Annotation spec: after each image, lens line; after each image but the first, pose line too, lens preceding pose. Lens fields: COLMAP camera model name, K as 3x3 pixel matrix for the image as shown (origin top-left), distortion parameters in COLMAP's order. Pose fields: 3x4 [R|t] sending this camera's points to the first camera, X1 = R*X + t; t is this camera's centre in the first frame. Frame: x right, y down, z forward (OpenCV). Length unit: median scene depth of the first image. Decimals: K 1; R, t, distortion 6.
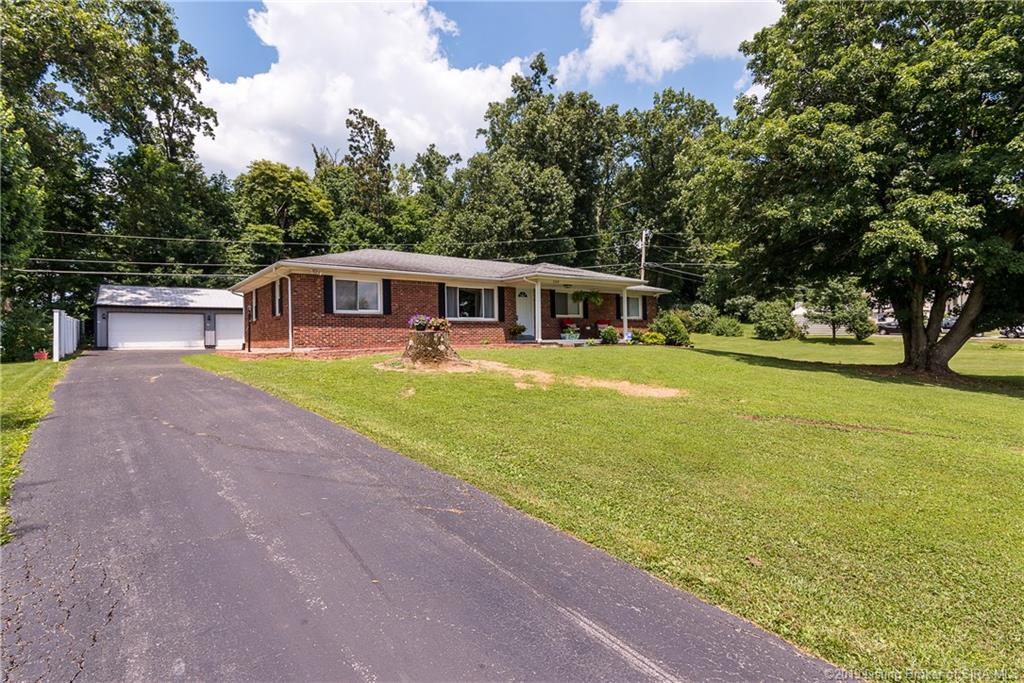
lens RADIAL K [[492.0, 0, 513.8], [0, 492.0, 337.1], [0, 0, 1]] dist [0.005351, 0.002132]
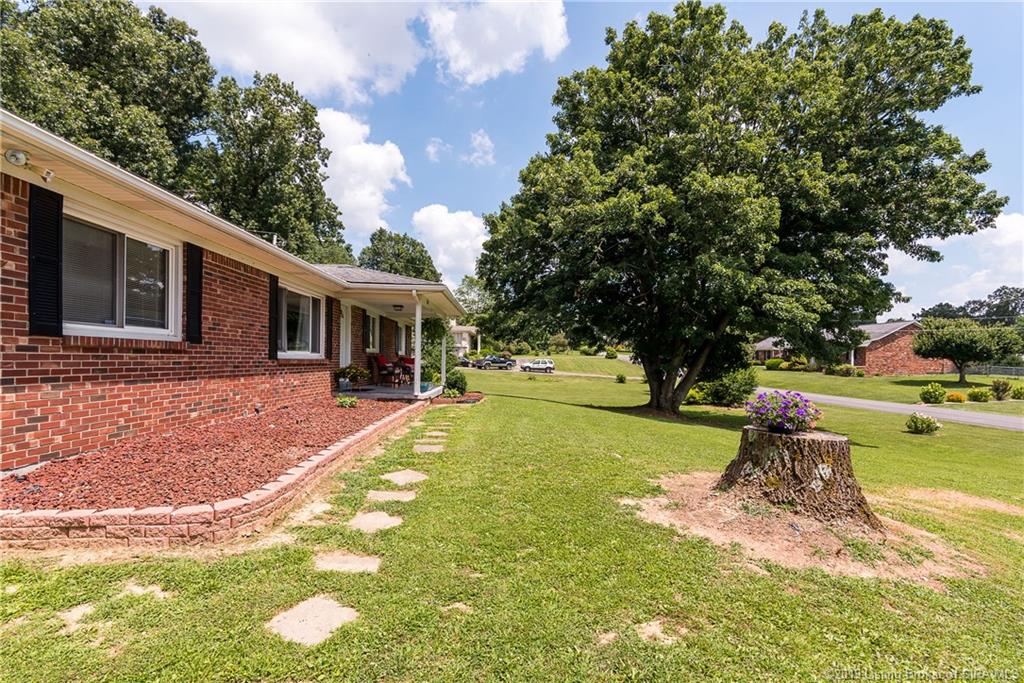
lens RADIAL K [[492.0, 0, 511.3], [0, 492.0, 348.8], [0, 0, 1]] dist [0.005351, 0.002132]
pose [[0.578379, 0.033936, 0.815062, -0.359927], [-0.013526, 0.999396, -0.032013, -0.028454], [-0.815656, 0.007492, 0.578489, 0.513458]]
